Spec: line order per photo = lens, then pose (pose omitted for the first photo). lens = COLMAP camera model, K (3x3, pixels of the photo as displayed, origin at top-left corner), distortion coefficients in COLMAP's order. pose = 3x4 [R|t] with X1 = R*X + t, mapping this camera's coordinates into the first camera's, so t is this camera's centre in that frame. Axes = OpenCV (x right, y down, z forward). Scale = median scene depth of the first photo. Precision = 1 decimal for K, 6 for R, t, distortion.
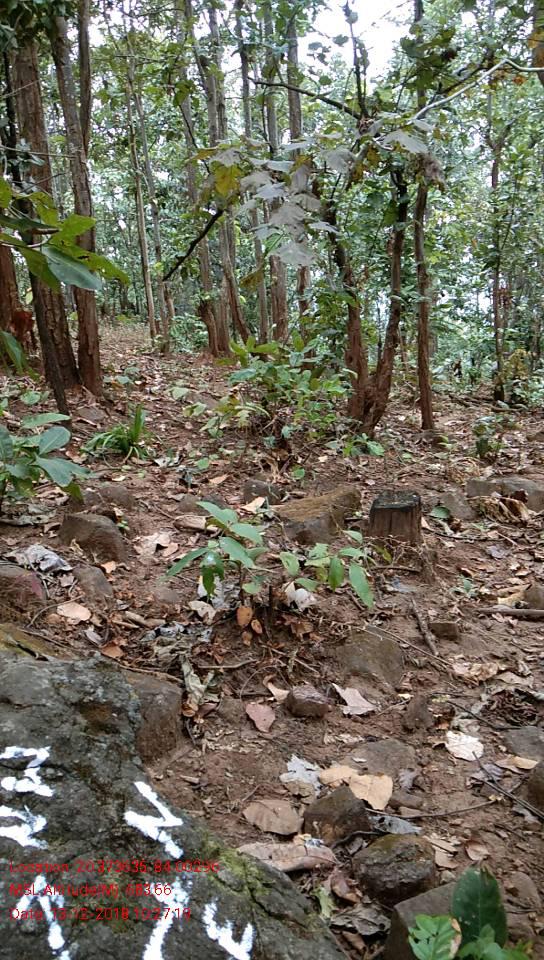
lens RADIAL K [[755.5, 0, 270.3], [0, 755.5, 478.1], [0, 0, 1]] dist [0.031284, -0.091984]
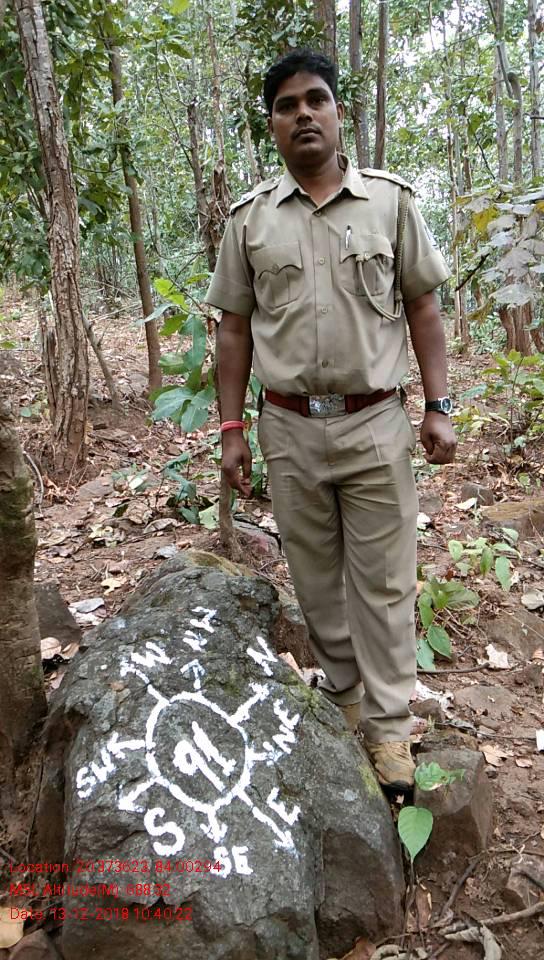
lens RADIAL K [[755.5, 0, 270.3], [0, 755.5, 474.6], [0, 0, 1]] dist [0.031284, -0.091984]
pose [[0.912125, 0.069728, -0.403937, 0.249652], [-0.067108, 0.997532, 0.020660, -0.021232], [0.404381, 0.008263, 0.914553, -0.310169]]
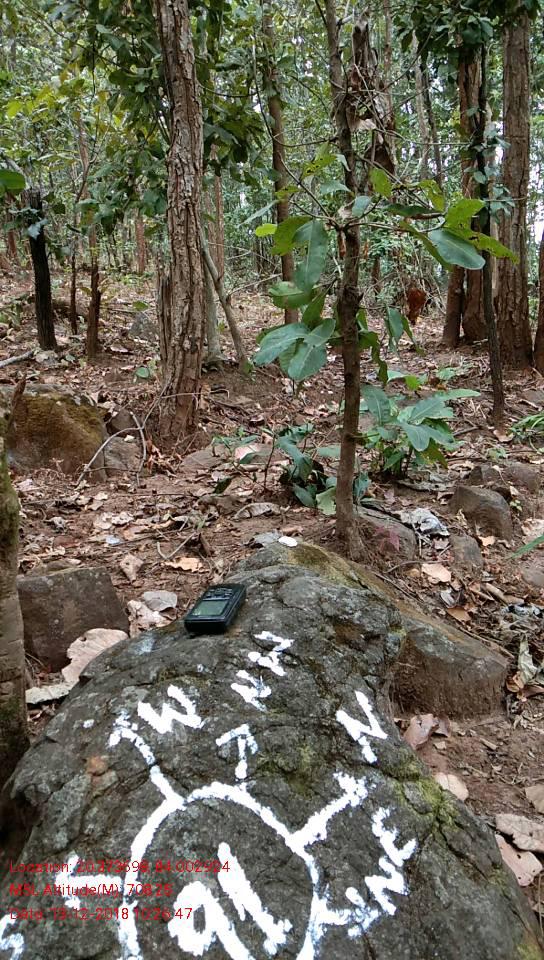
lens RADIAL K [[755.5, 0, 270.4], [0, 755.5, 481.5], [0, 0, 1]] dist [0.031284, -0.091984]
pose [[0.808450, 0.133087, -0.573321, 0.142135], [-0.119194, 0.990936, 0.061951, 0.010392], [0.576369, 0.018252, 0.816986, -0.014192]]
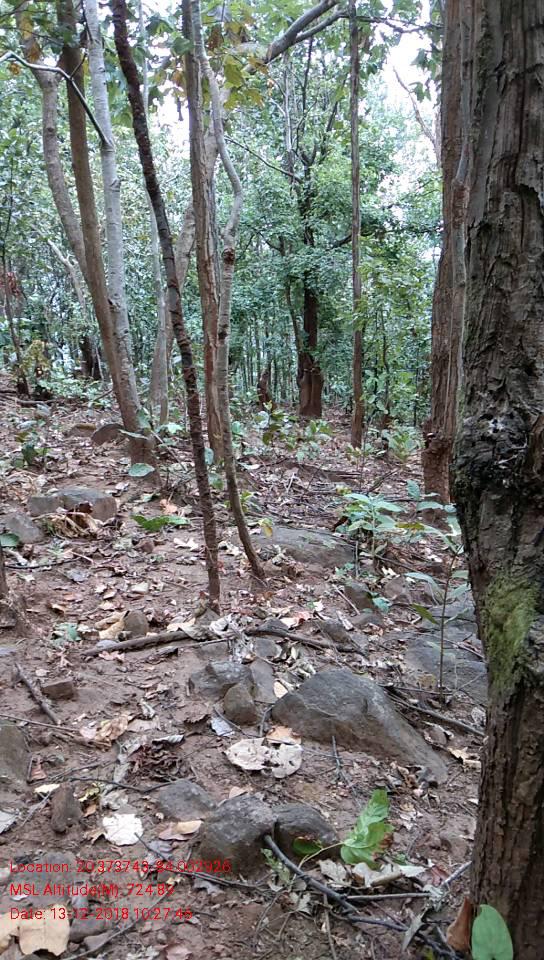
lens RADIAL K [[755.5, 0, 267.6], [0, 755.5, 480.9], [0, 0, 1]] dist [0.031284, -0.091984]
pose [[0.814295, -0.131884, 0.565270, -0.058500], [0.116489, 0.991164, 0.063443, -0.091679], [-0.568643, 0.014186, 0.822462, 0.102098]]
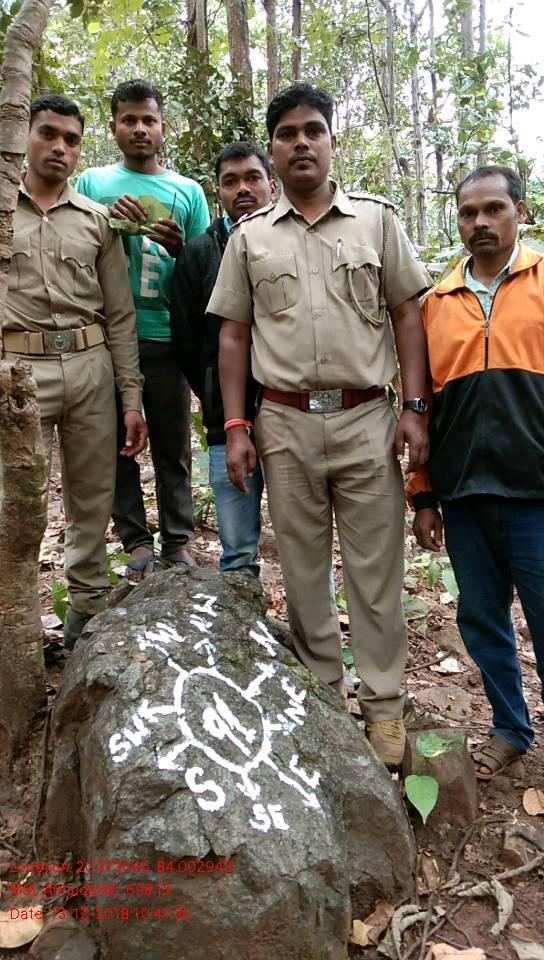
lens RADIAL K [[755.5, 0, 266.0], [0, 755.5, 477.9], [0, 0, 1]] dist [0.031284, -0.091984]
pose [[0.962393, 0.040684, -0.268598, 0.149937], [-0.063573, 0.994997, -0.077071, 0.074888], [0.264119, 0.091248, 0.960164, -0.385101]]
